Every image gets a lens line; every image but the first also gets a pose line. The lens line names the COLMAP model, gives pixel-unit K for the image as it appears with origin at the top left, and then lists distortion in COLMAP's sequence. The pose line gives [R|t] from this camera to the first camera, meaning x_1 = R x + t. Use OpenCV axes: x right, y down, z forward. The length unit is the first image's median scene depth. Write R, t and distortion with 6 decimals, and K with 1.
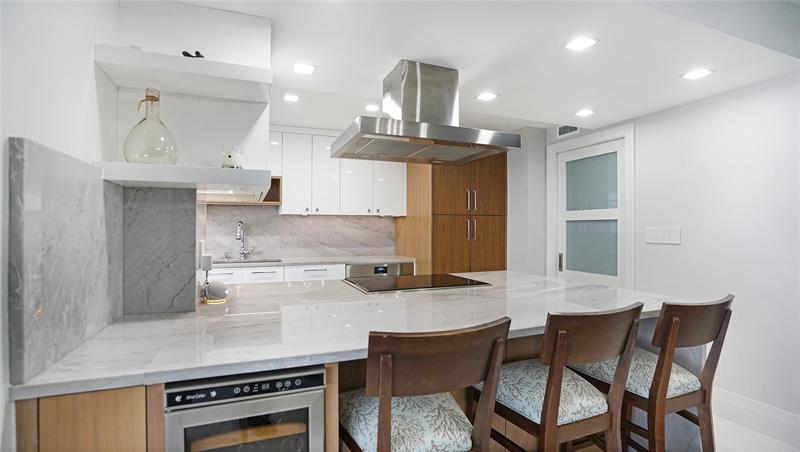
lens RADIAL K [[372.3, 0, 398.9], [0, 372.3, 227.1], [0, 0, 1]] dist [-0.053923, 0.019326]
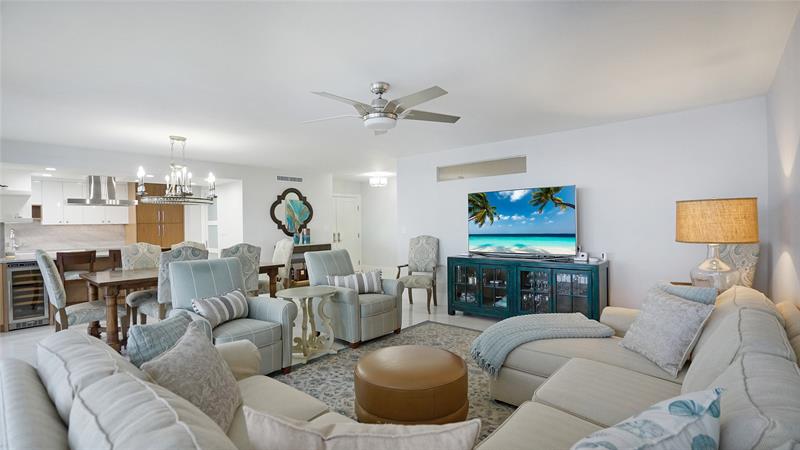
lens RADIAL K [[372.3, 0, 398.9], [0, 372.3, 226.1], [0, 0, 1]] dist [-0.053923, 0.019326]
pose [[0.900604, -0.020500, 0.434156, 0.534187], [0.017144, 0.999785, 0.011645, -0.018729], [-0.434301, -0.003044, 0.900762, -1.469463]]
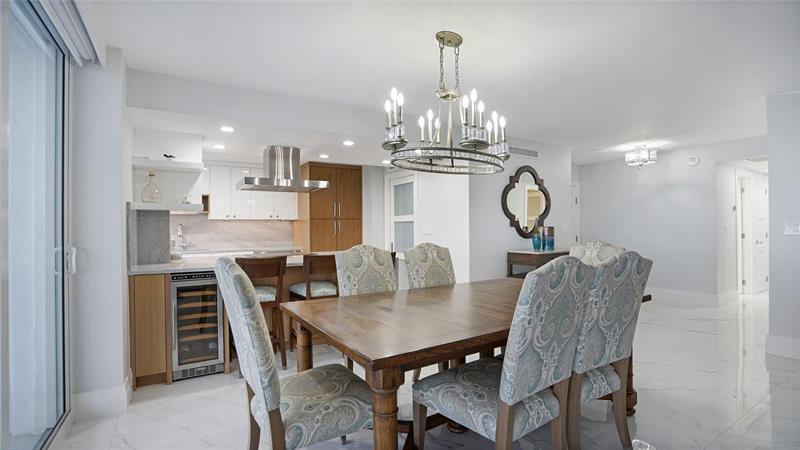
lens RADIAL K [[366.8, 0, 392.4], [0, 366.8, 225.5], [0, 0, 1]] dist [-0.042229, 0.000051]
pose [[0.988063, -0.009789, 0.153738, 0.200864], [0.010761, 0.999927, -0.005496, 0.006956], [-0.153673, 0.007085, 0.988096, -0.603436]]
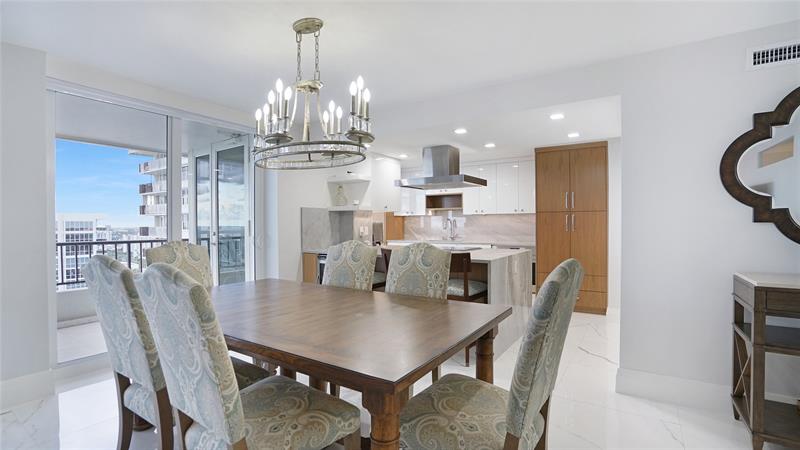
lens RADIAL K [[370.5, 0, 399.7], [0, 370.5, 226.3], [0, 0, 1]] dist [-0.059000, 0.022309]
pose [[0.560374, 0.000661, -0.828240, 0.976630], [0.008019, 0.999948, 0.006224, 0.006576], [0.828201, -0.010130, 0.560340, -0.212399]]
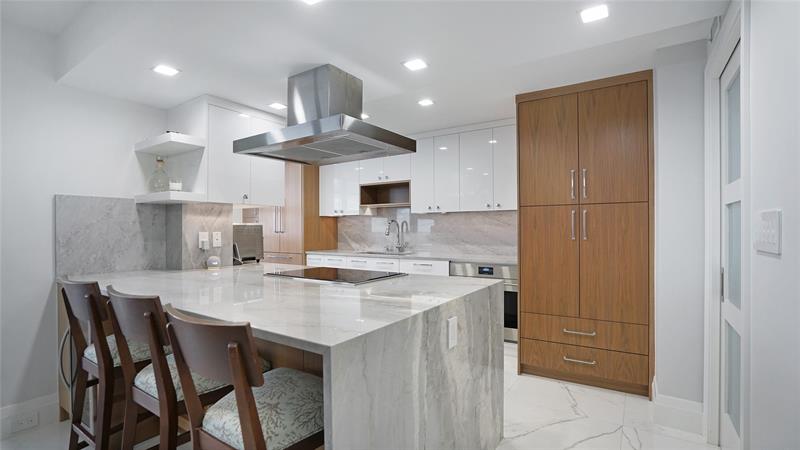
lens RADIAL K [[370.5, 0, 399.7], [0, 370.5, 226.3], [0, 0, 1]] dist [-0.059000, 0.022309]
pose [[0.565914, -0.010218, -0.824401, 0.618570], [0.008256, 0.999943, -0.006727, 0.012519], [0.824423, -0.002999, 0.565967, 0.343483]]
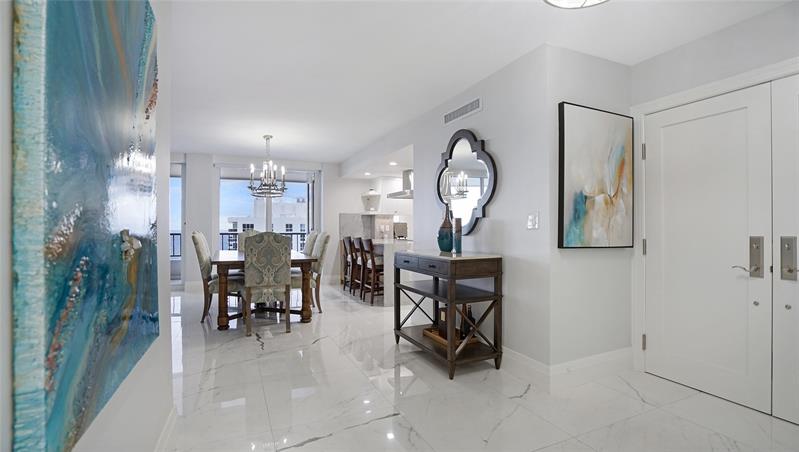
lens RADIAL K [[371.5, 0, 399.5], [0, 371.5, 226.0], [0, 0, 1]] dist [-0.024435, 0.000100]
pose [[0.037763, -0.008759, -0.999248, 1.830431], [0.002667, 0.999959, -0.008665, 0.037697], [0.999283, -0.002337, 0.037785, 0.453132]]
